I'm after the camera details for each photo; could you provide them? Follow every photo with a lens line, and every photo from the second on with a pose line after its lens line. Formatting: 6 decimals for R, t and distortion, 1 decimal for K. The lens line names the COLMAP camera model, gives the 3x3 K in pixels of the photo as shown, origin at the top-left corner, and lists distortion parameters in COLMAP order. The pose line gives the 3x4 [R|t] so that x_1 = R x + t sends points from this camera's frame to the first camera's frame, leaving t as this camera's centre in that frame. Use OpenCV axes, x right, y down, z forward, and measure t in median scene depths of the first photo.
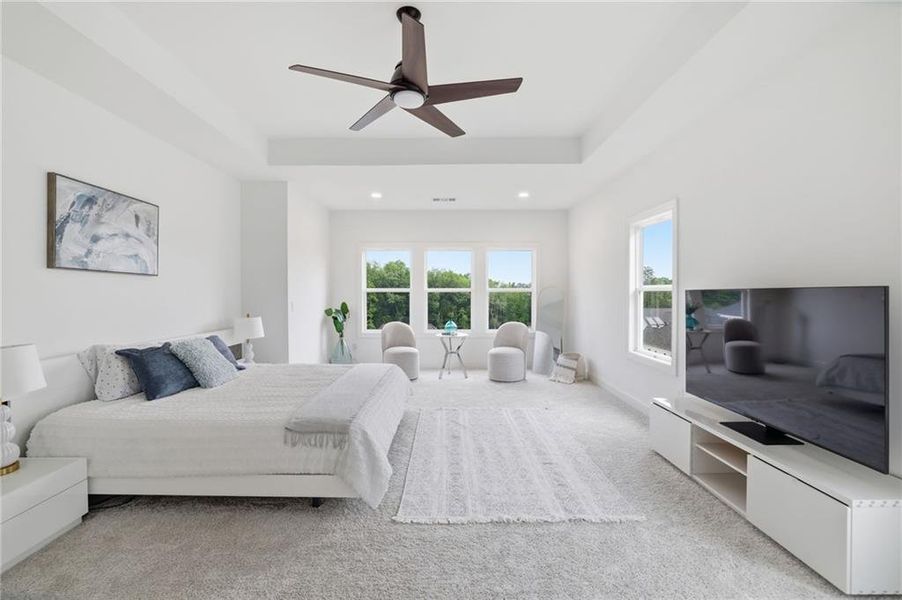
lens RADIAL K [[393.7, 0, 449.2], [0, 393.7, 296.9], [0, 0, 1]] dist [-0.047604, 0.017750]
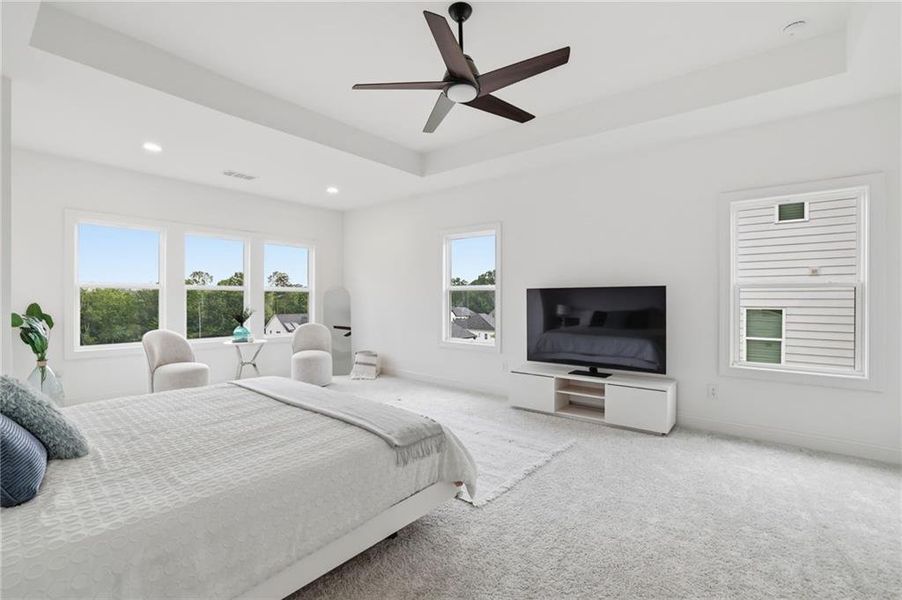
lens RADIAL K [[404.4, 0, 448.2], [0, 404.4, 300.1], [0, 0, 1]] dist [-0.051883, 0.019499]
pose [[0.634883, 0.002535, 0.772604, -0.394580], [0.003545, 0.999975, -0.006194, 0.017347], [-0.772600, 0.006672, 0.634858, 0.155555]]
